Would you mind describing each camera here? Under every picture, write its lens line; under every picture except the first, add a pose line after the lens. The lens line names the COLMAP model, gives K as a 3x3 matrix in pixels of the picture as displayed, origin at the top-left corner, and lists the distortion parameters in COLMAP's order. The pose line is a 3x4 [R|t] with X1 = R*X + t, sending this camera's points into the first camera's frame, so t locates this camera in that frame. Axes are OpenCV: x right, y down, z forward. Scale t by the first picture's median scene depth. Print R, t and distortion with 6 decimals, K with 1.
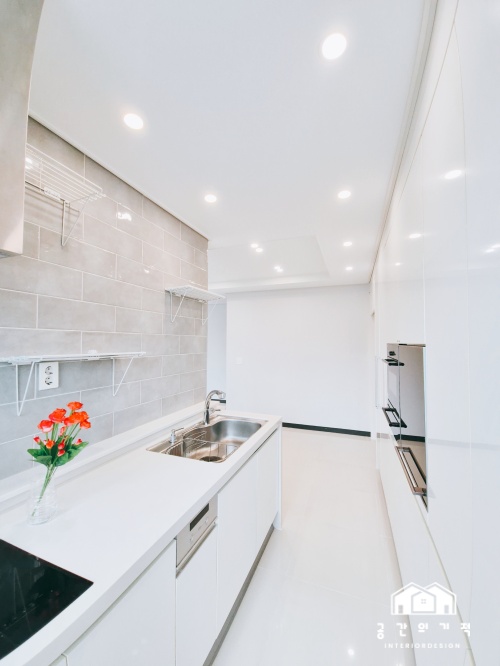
lens RADIAL K [[271.5, 0, 251.9], [0, 271.5, 335.2], [0, 0, 1]] dist [0.005463, -0.001046]
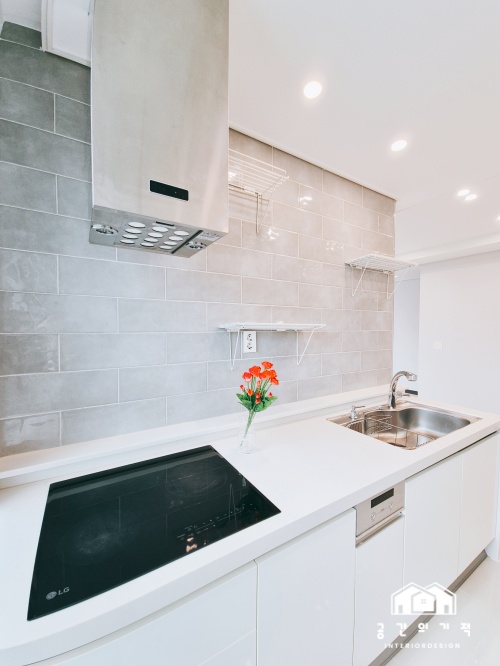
lens RADIAL K [[271.5, 0, 251.8], [0, 271.5, 335.0], [0, 0, 1]] dist [0.005463, -0.001046]
pose [[0.799283, 0.014282, -0.600786, 0.000008], [0.016997, 0.998780, 0.046355, 0.041790], [0.600715, -0.047262, 0.798065, 0.017498]]
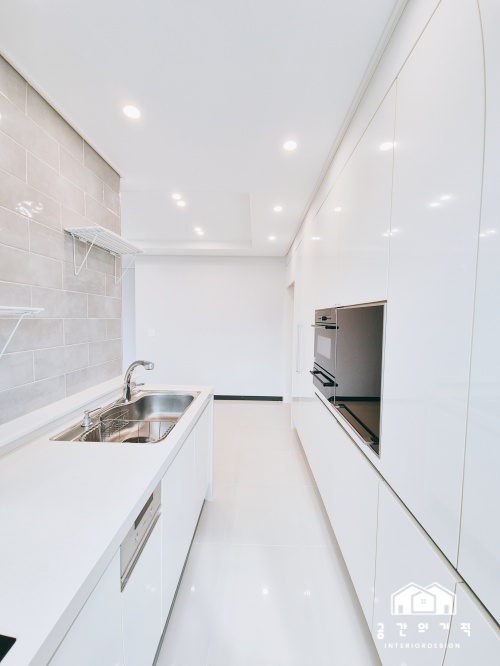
lens RADIAL K [[271.5, 0, 251.5], [0, 271.5, 335.0], [0, 0, 1]] dist [0.005463, -0.001046]
pose [[0.942907, -0.008435, 0.332949, -0.096514], [-0.021657, 0.996011, 0.086566, 0.048561], [-0.332351, -0.088835, 0.938963, 0.116347]]
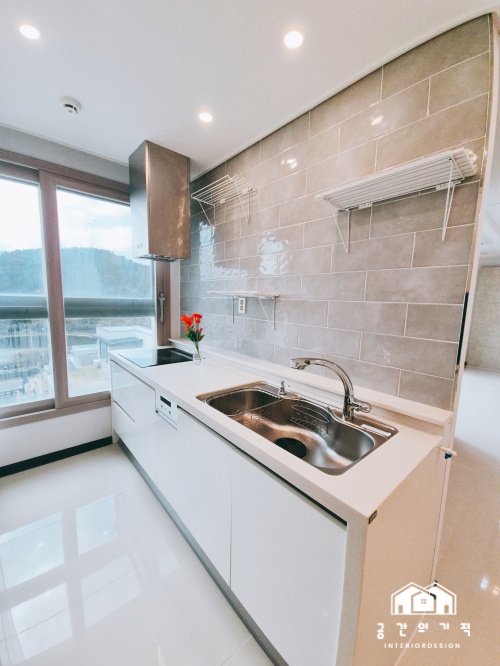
lens RADIAL K [[271.5, 0, 253.3], [0, 271.5, 335.7], [0, 0, 1]] dist [0.005463, -0.001046]
pose [[-0.466927, 0.099649, -0.878663, 0.511639], [-0.013369, 0.992721, 0.119688, 0.092223], [0.884195, 0.067632, -0.462196, 1.280193]]
